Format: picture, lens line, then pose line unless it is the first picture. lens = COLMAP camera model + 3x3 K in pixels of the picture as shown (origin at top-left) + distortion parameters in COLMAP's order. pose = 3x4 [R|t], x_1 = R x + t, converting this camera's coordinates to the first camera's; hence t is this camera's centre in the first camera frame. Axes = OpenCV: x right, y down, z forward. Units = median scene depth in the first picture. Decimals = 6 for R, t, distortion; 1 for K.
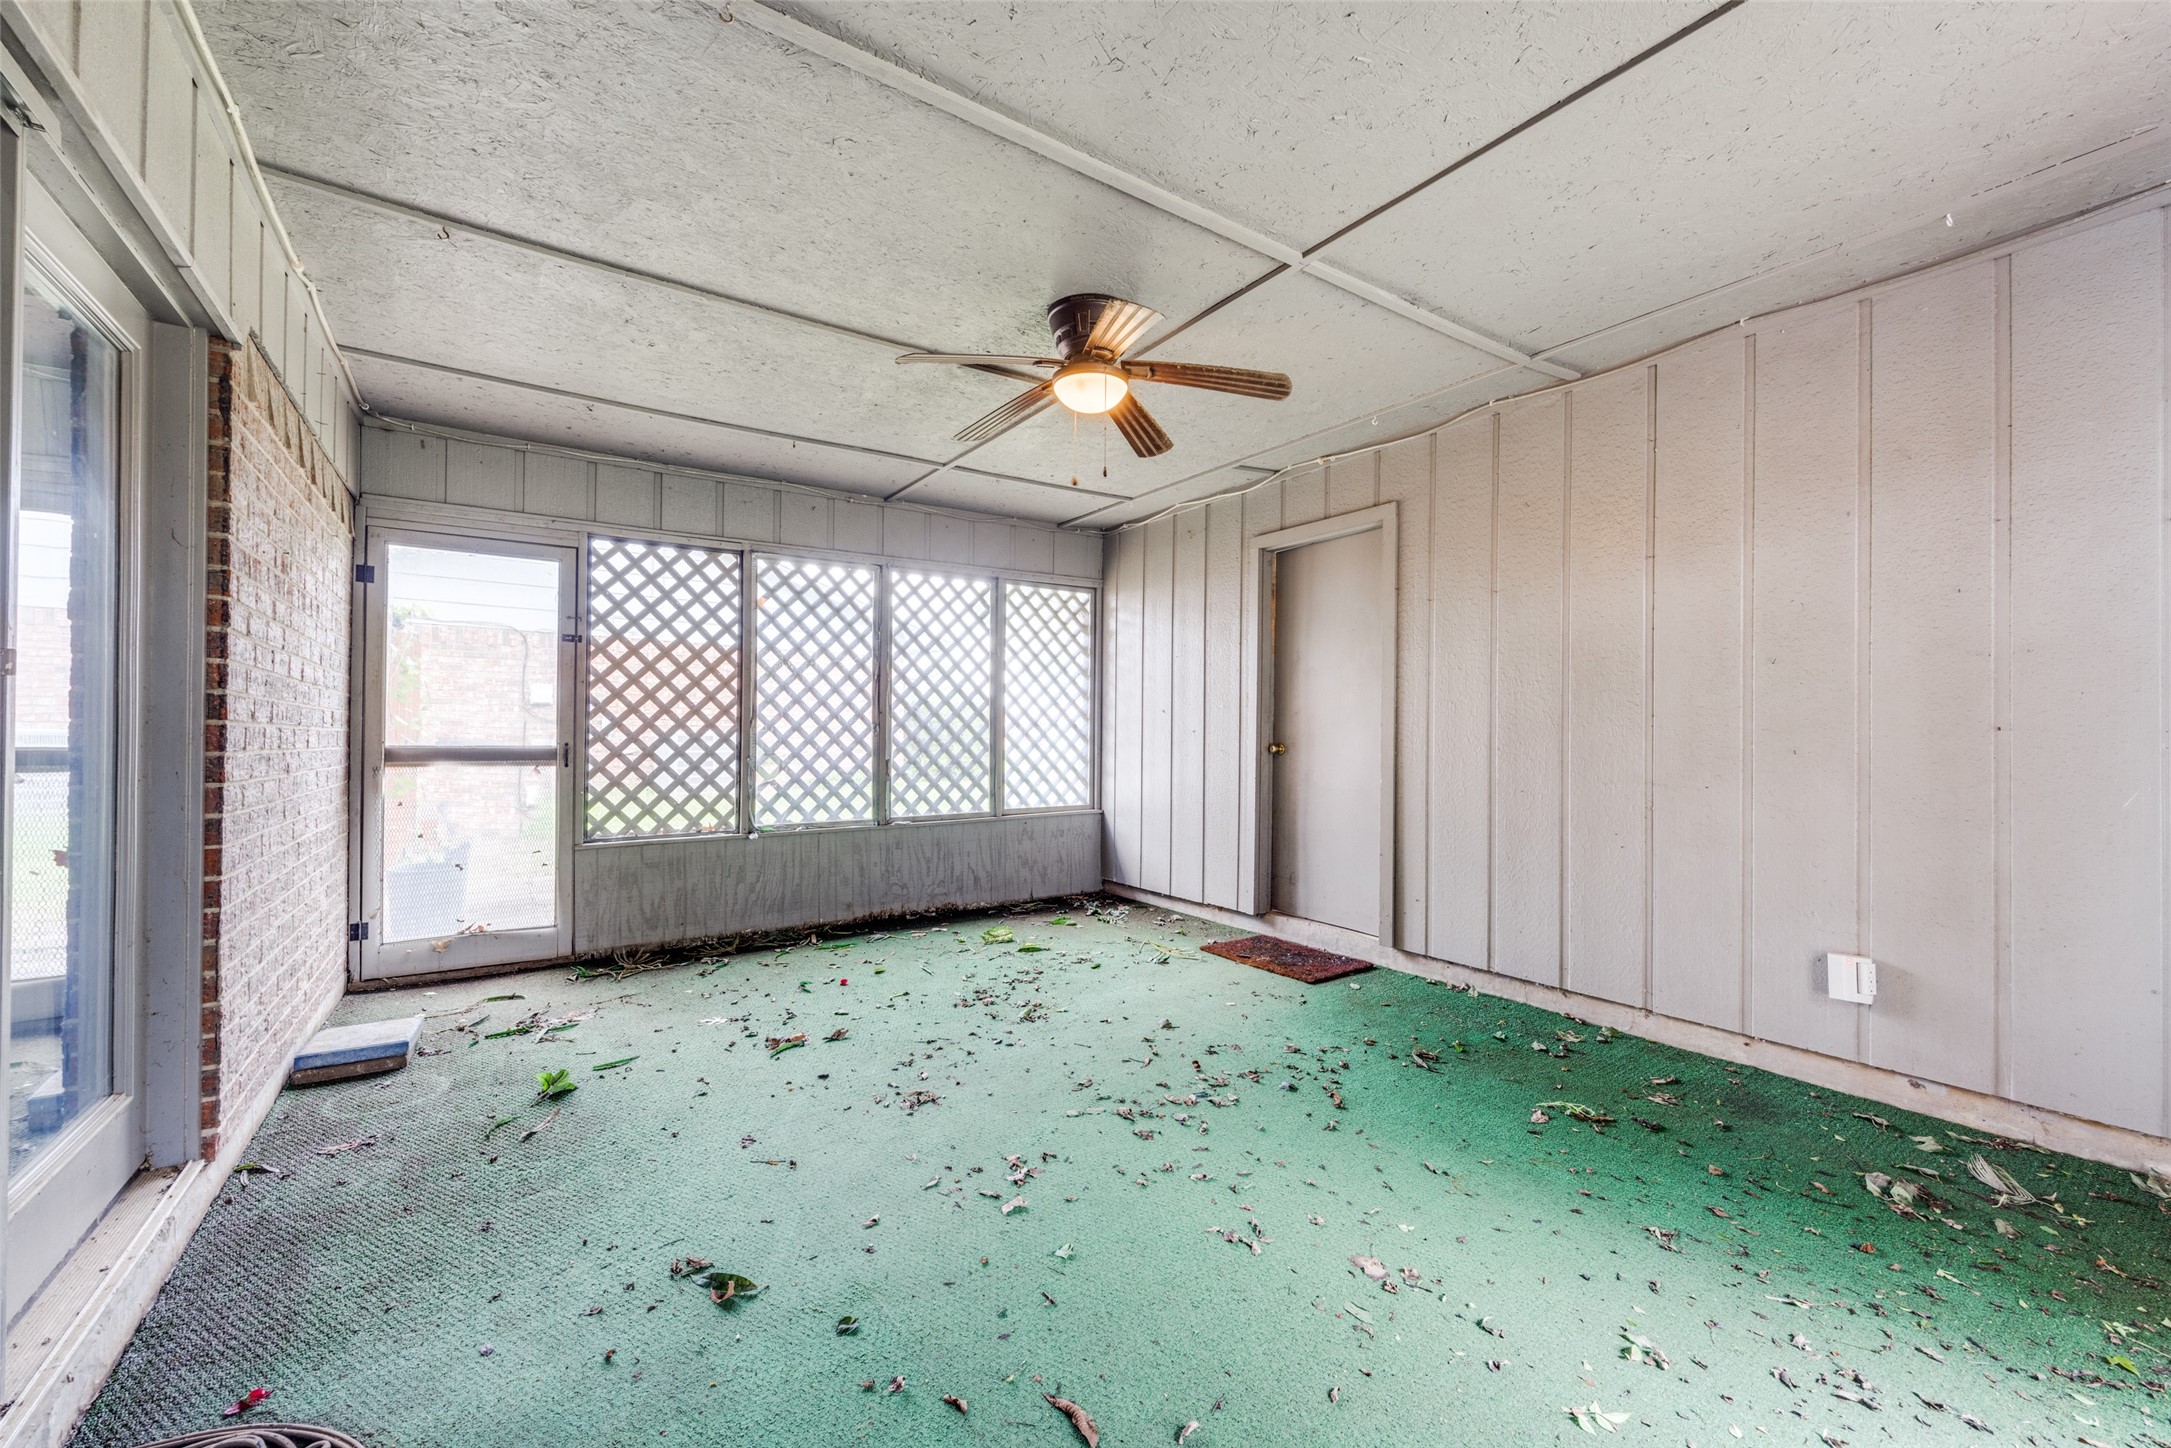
lens RADIAL K [[860.8, 0, 1092.4], [0, 860.8, 721.3], [0, 0, 1]] dist [-0.007546, 0.000511]
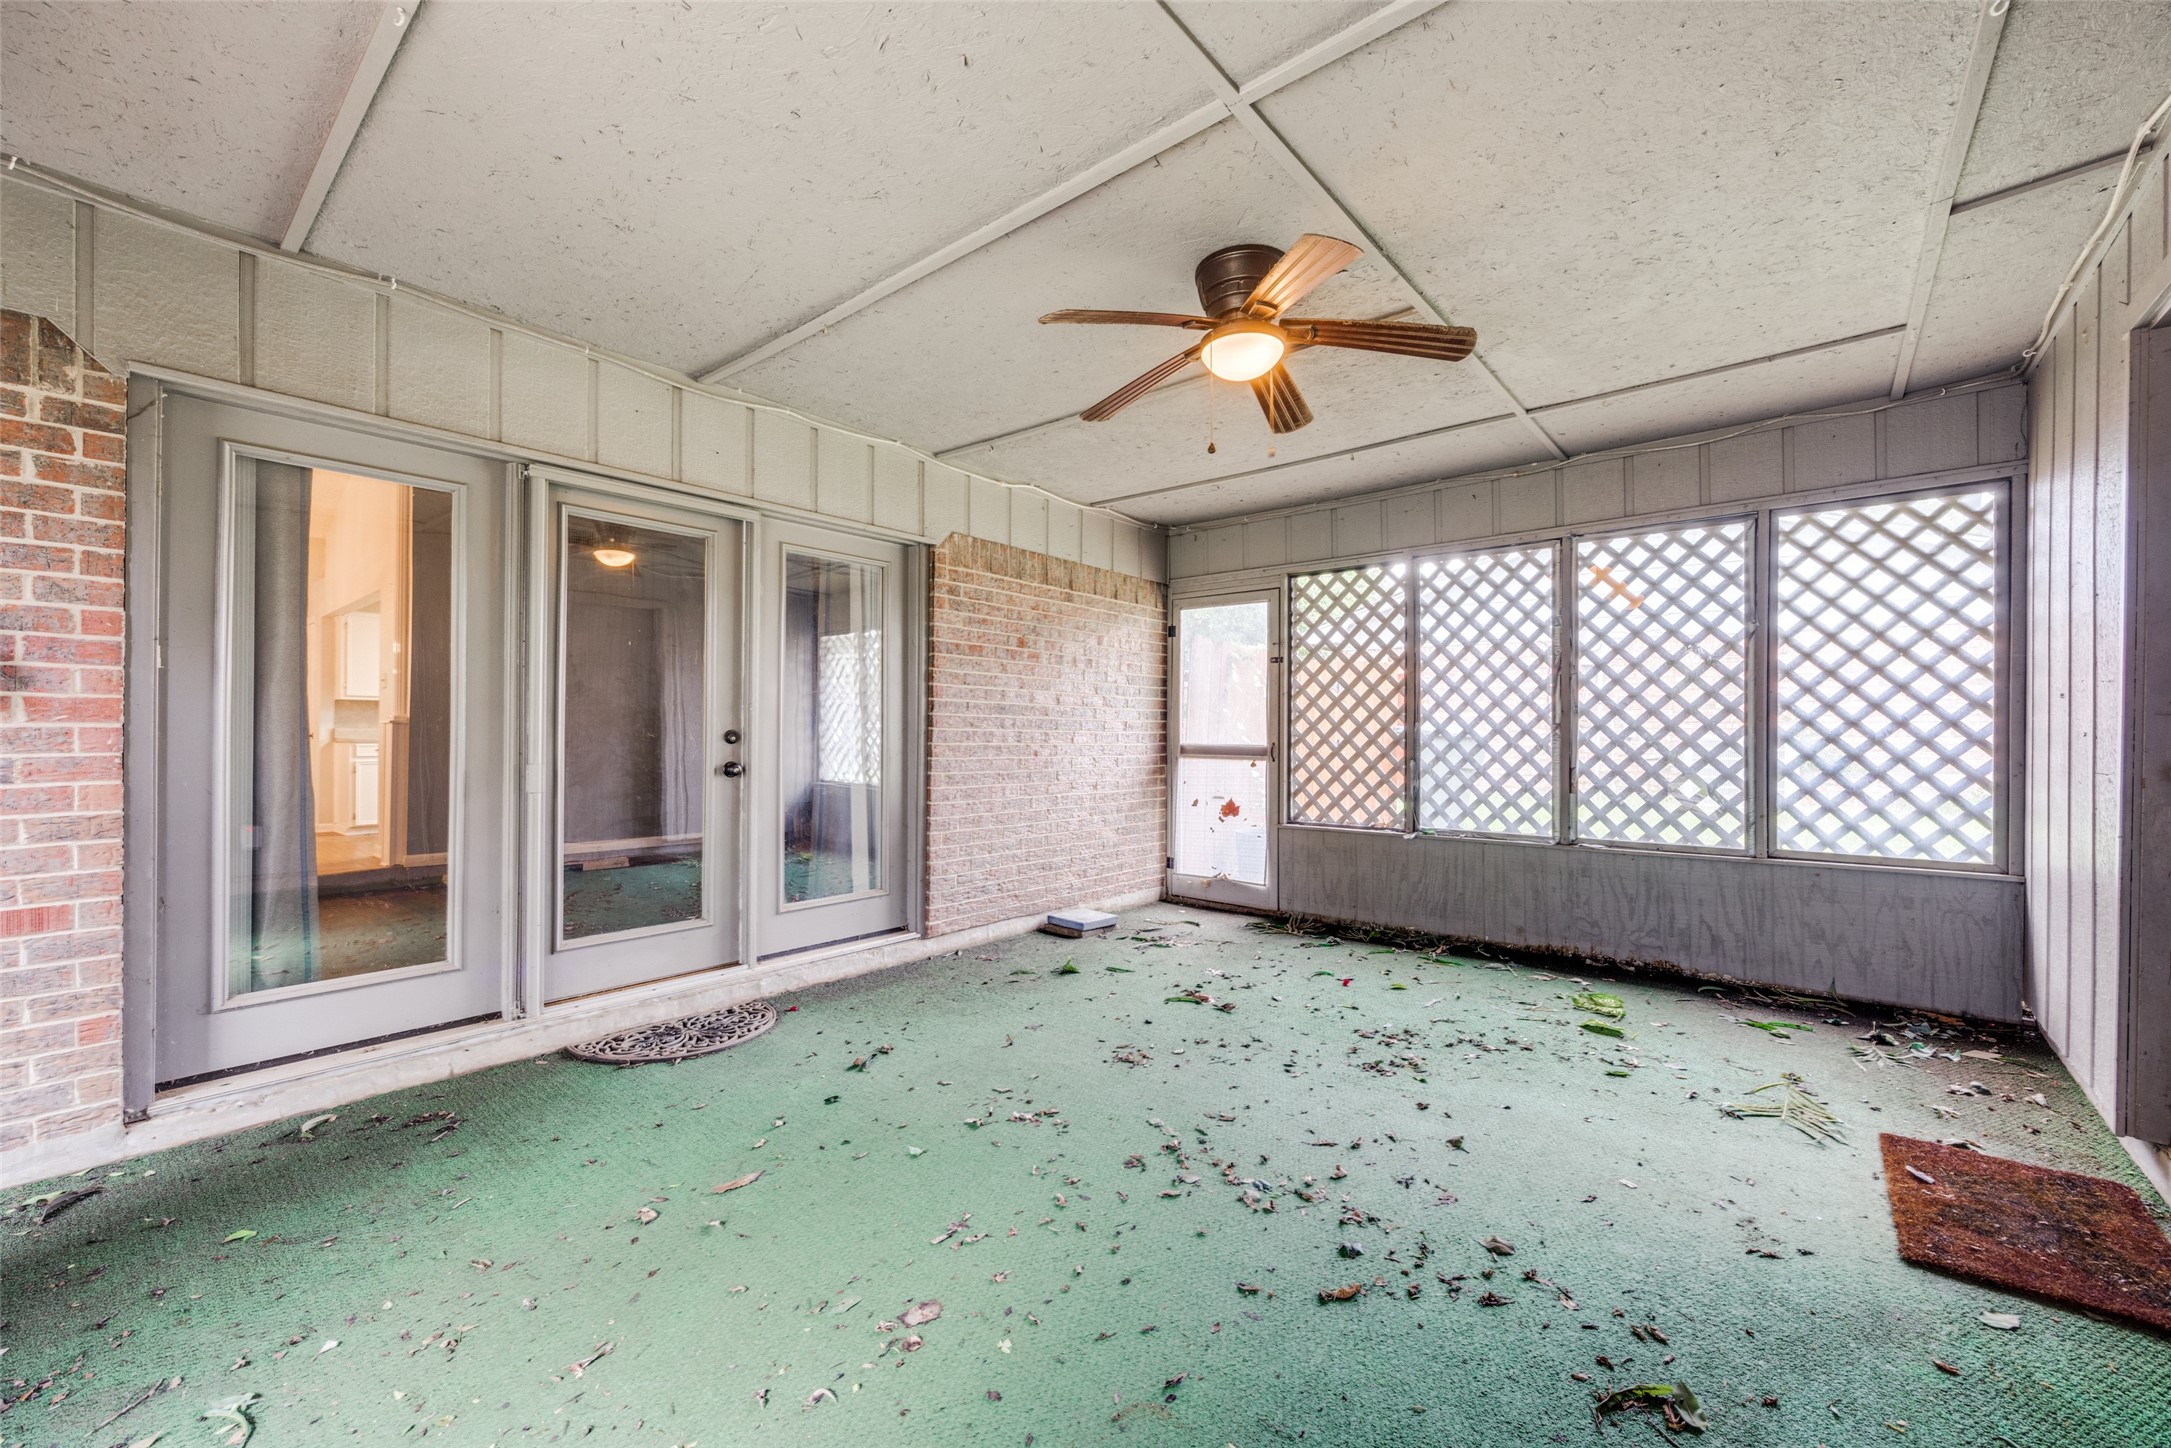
lens RADIAL K [[860.8, 0, 1091.3], [0, 860.8, 732.7], [0, 0, 1]] dist [-0.007546, 0.000511]
pose [[0.267652, 0.000591, -0.963515, 0.519104], [0.011020, 0.999933, 0.003675, 0.002029], [0.963453, -0.011602, 0.267628, 0.381740]]
